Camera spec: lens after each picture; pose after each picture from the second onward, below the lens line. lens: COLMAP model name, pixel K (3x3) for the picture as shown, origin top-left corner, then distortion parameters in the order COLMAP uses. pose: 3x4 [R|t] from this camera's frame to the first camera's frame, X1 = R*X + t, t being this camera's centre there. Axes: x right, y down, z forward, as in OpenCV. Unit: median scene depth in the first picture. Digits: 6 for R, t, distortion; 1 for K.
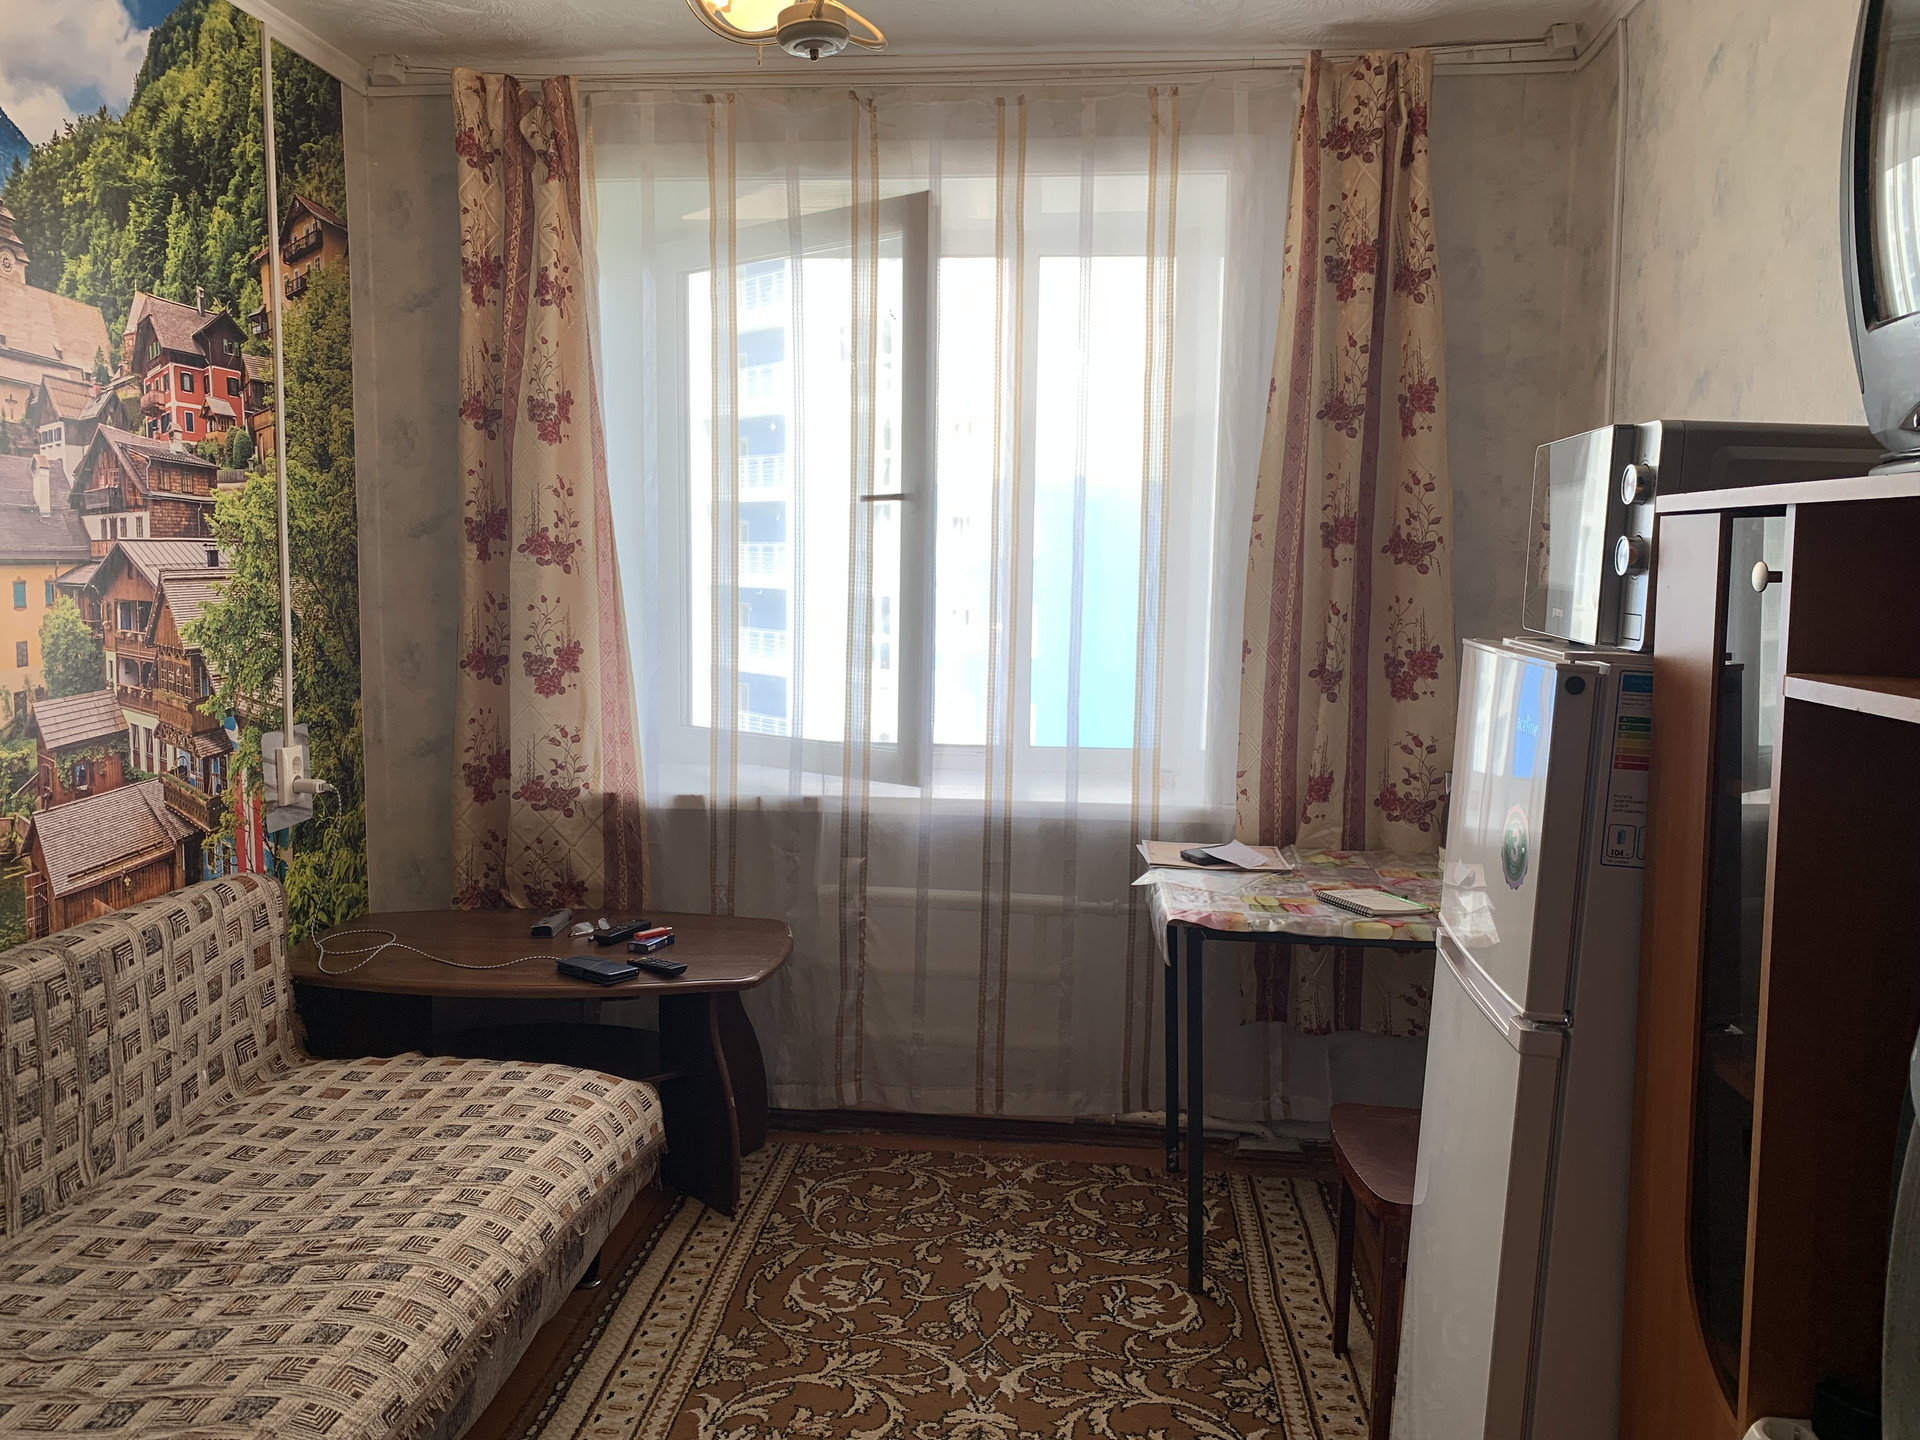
lens RADIAL K [[1471.9, 0, 960.0], [0, 1471.9, 720.0], [0, 0, 1]] dist [-0.000141, -0.003444]
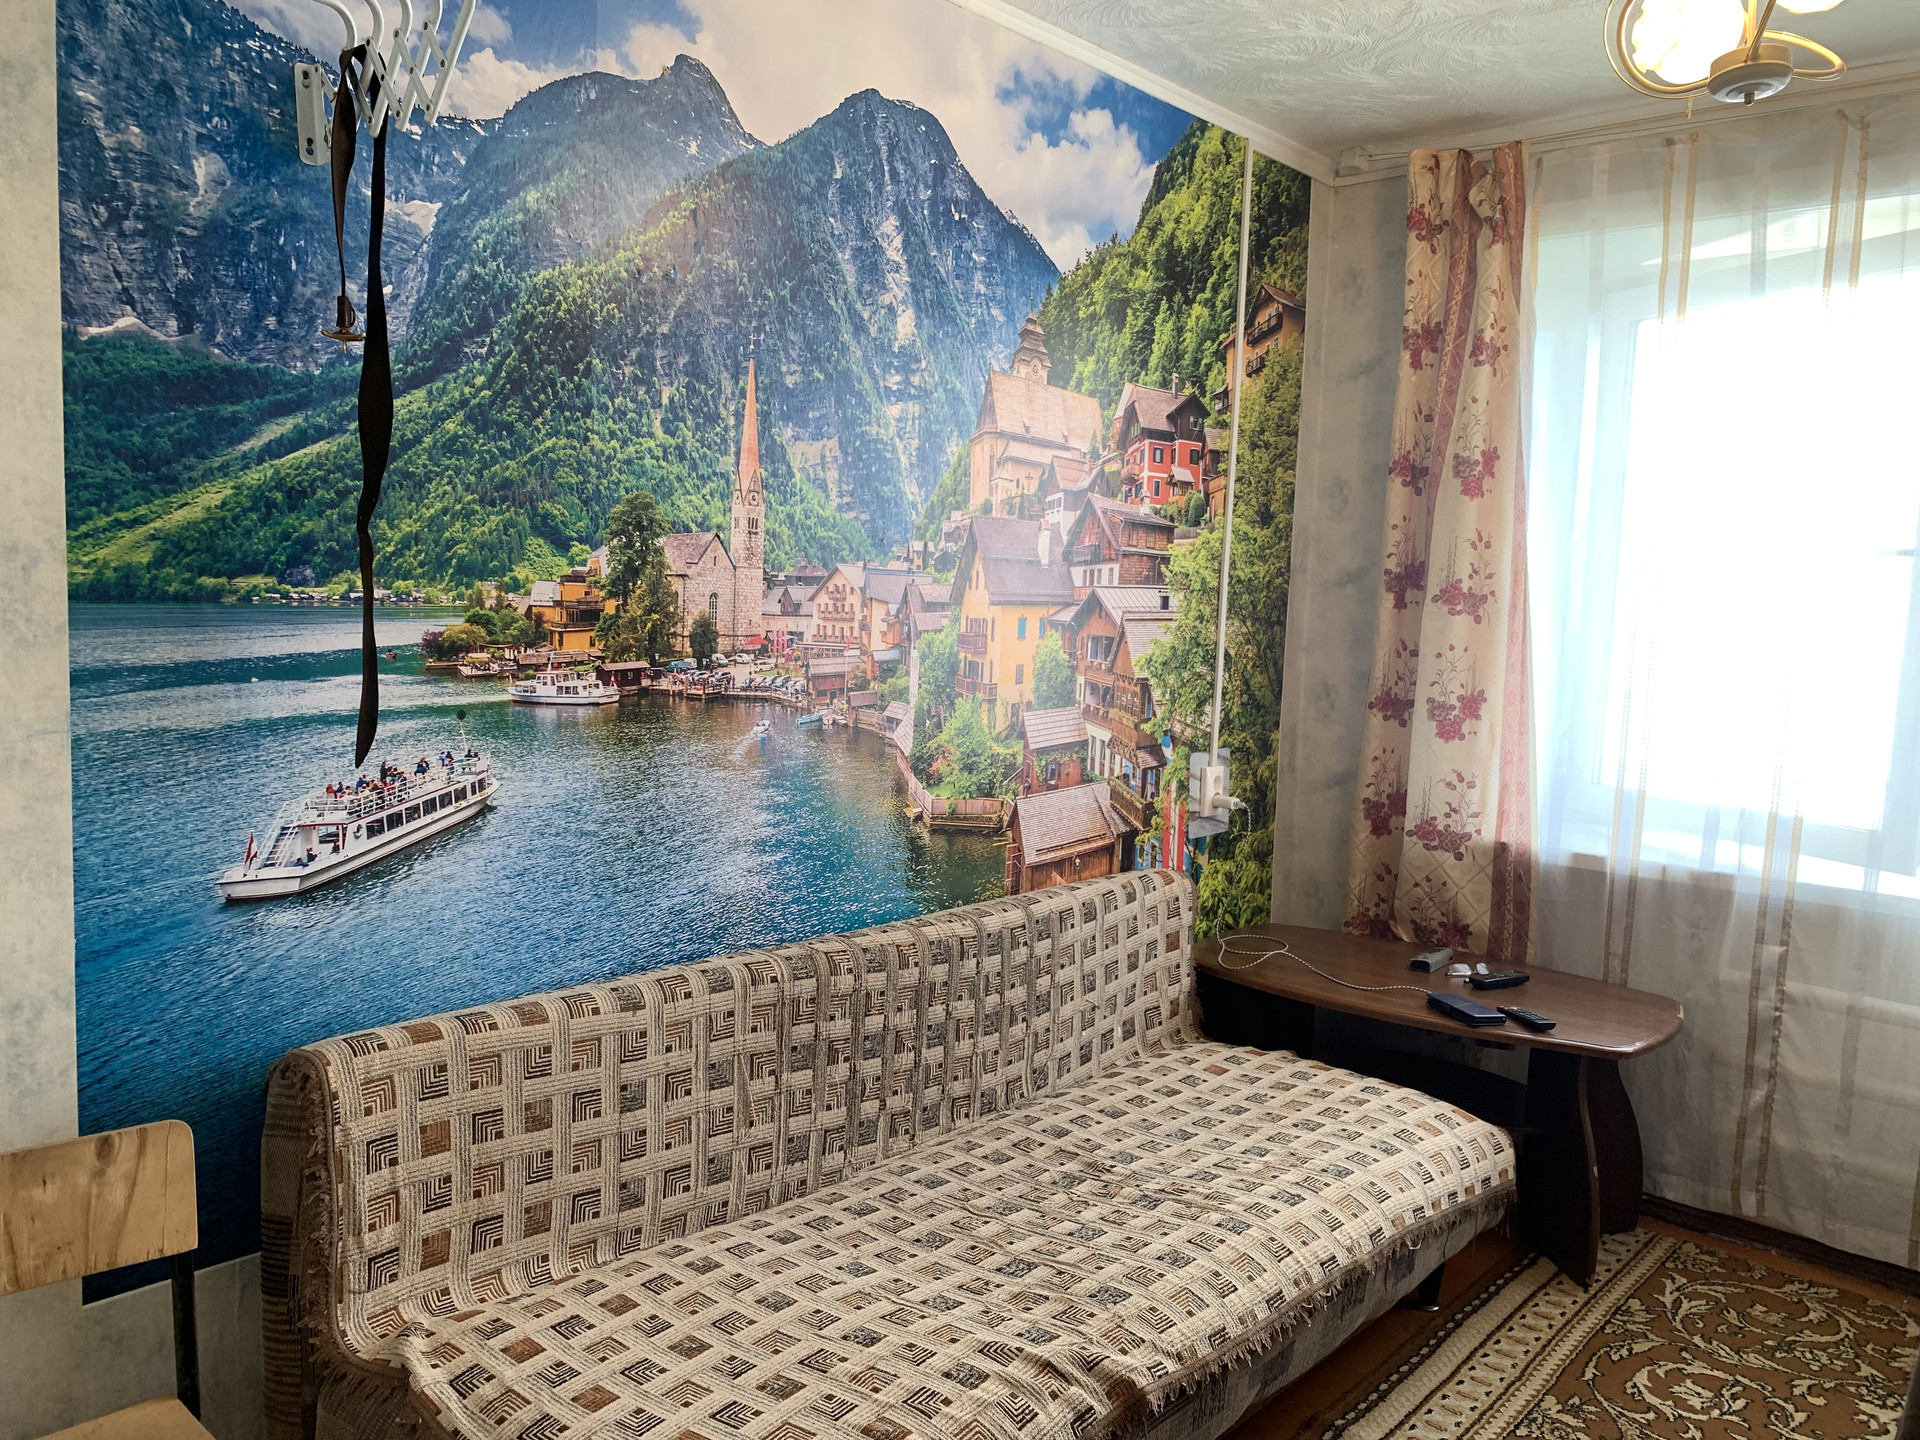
lens RADIAL K [[1479.5, 0, 956.3], [0, 1479.5, 779.2], [0, 0, 1]] dist [0.062265, -0.149216]
pose [[0.802311, 0.095602, -0.589201, 0.069396], [-0.090600, 0.995158, 0.038102, 0.001907], [0.589990, 0.022812, 0.807088, -0.058236]]
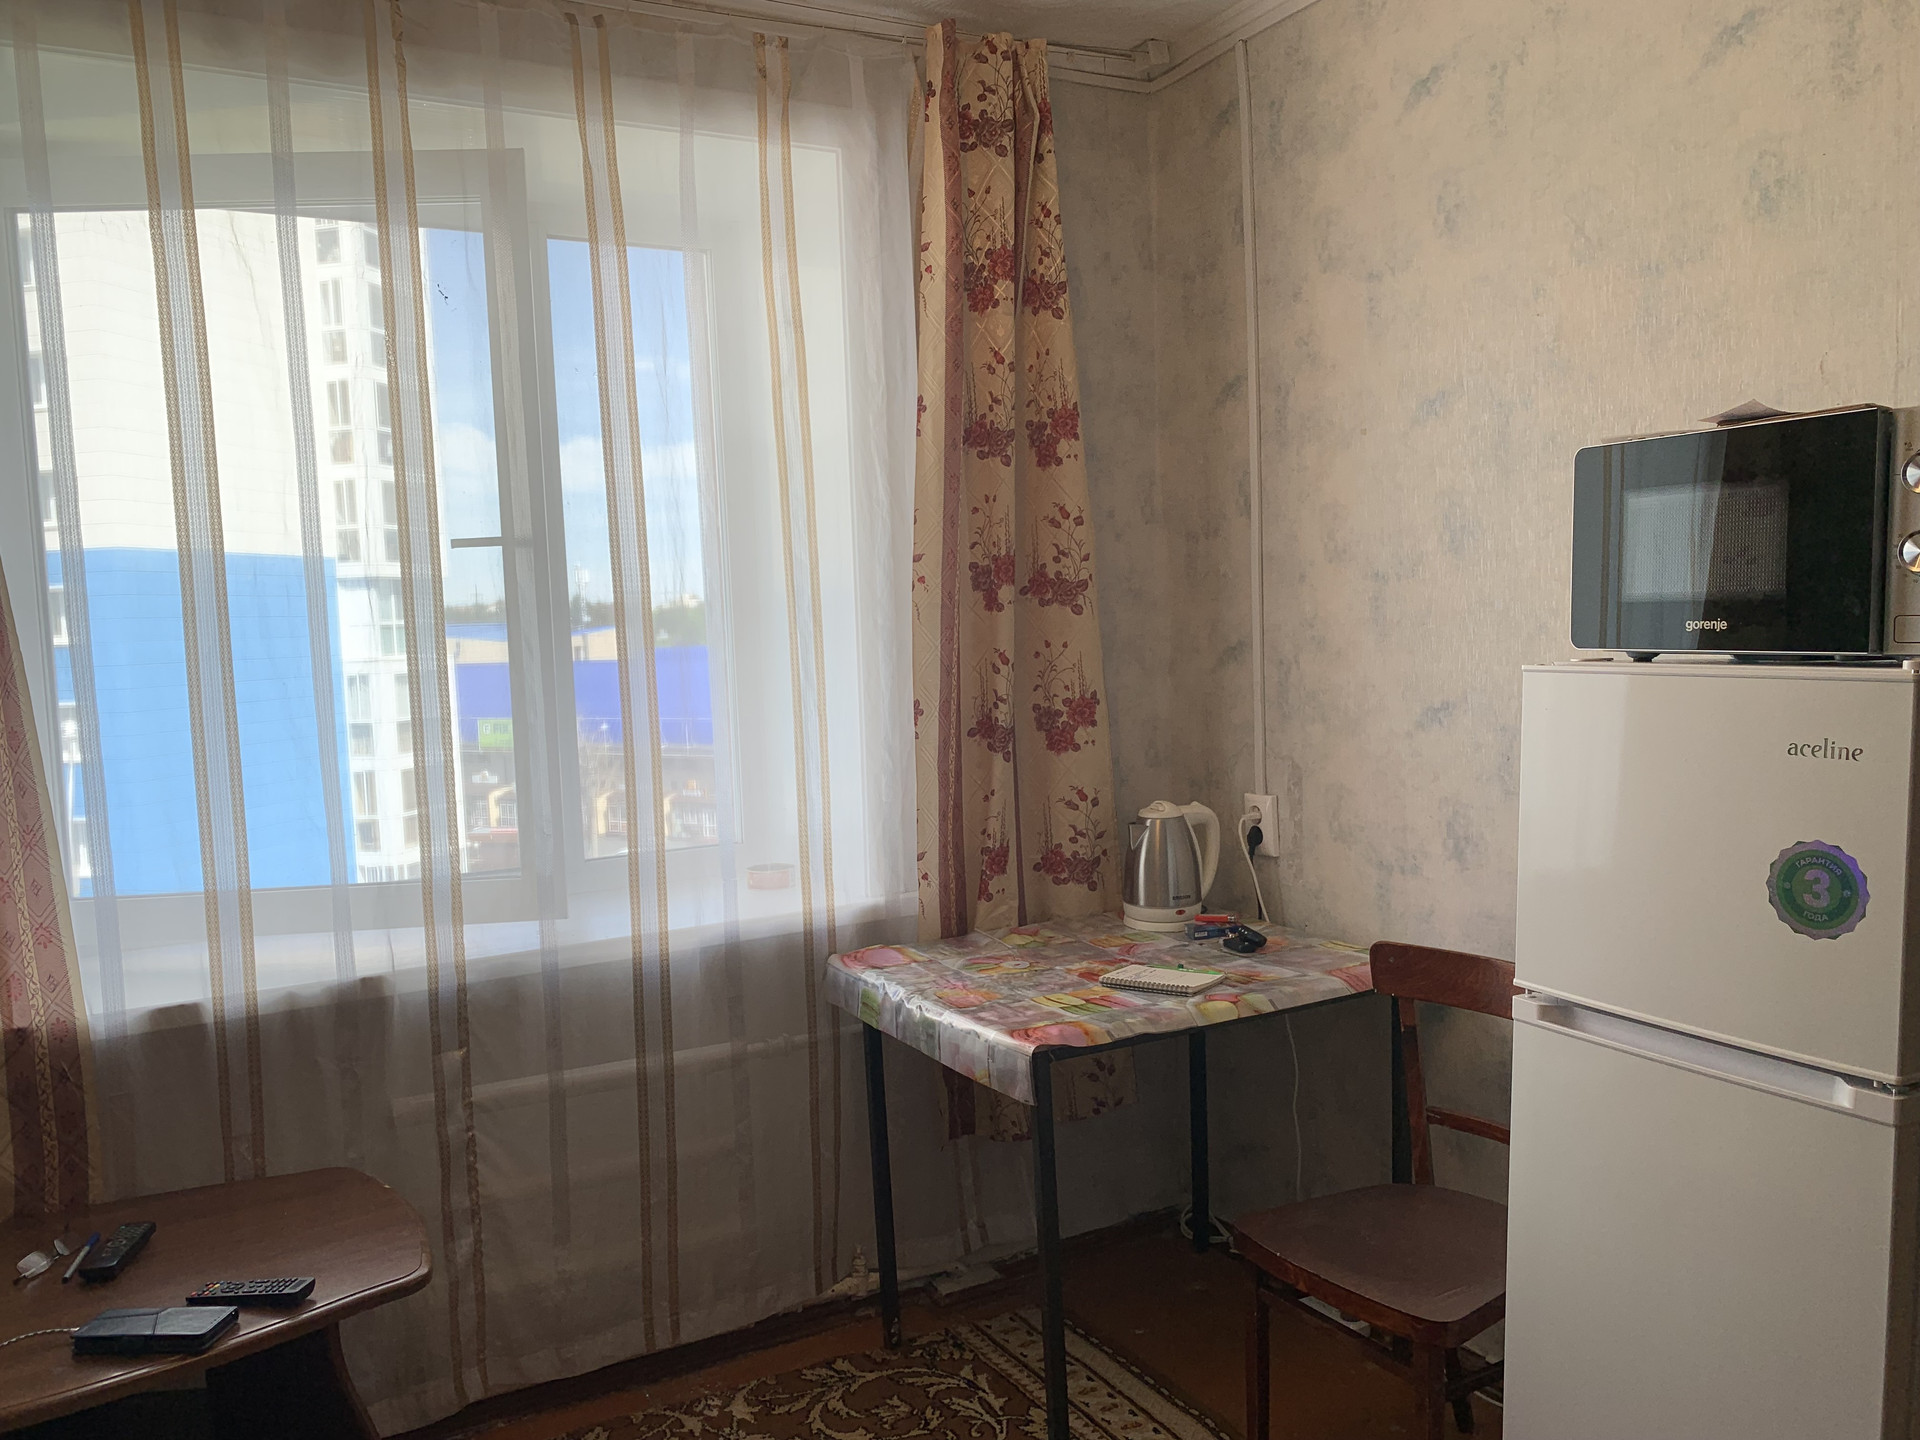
lens RADIAL K [[1464.7, 0, 959.8], [0, 1464.7, 734.7], [0, 0, 1]] dist [0.067116, -0.143119]
pose [[0.823550, -0.091388, 0.559834, -0.320918], [0.110100, 0.993920, 0.000285, -0.038706], [-0.556457, 0.061403, 0.828605, 0.340545]]
